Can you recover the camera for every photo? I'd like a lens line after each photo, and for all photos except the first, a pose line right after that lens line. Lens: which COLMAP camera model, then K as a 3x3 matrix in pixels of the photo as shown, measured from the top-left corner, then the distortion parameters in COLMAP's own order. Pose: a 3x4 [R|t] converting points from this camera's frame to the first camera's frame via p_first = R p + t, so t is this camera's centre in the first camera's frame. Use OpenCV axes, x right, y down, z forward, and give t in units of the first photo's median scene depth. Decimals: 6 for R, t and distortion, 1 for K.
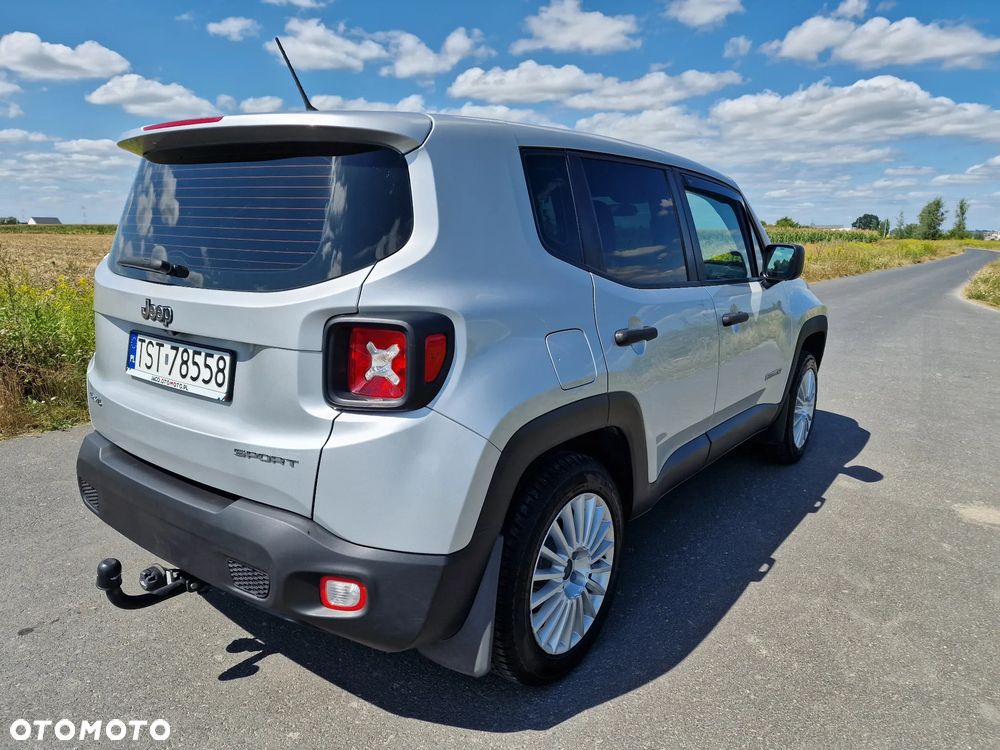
lens RADIAL K [[670.0, 0, 502.3], [0, 670.0, 372.5], [0, 0, 1]] dist [0.066412, -0.062838]
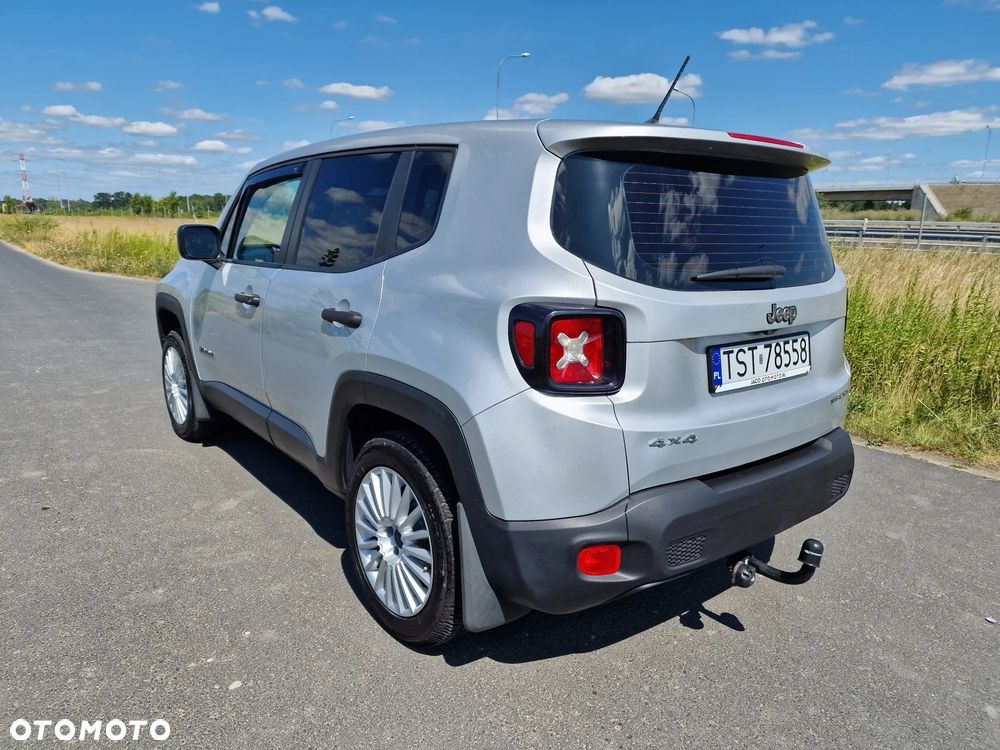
lens RADIAL K [[671.0, 0, 489.7], [0, 671.0, 363.3], [0, 0, 1]] dist [0.063274, -0.060740]
pose [[0.266984, -0.218136, 0.938689, -1.573318], [0.173253, 0.969040, 0.175912, -0.267886], [-0.947999, 0.115665, 0.296511, 1.066465]]
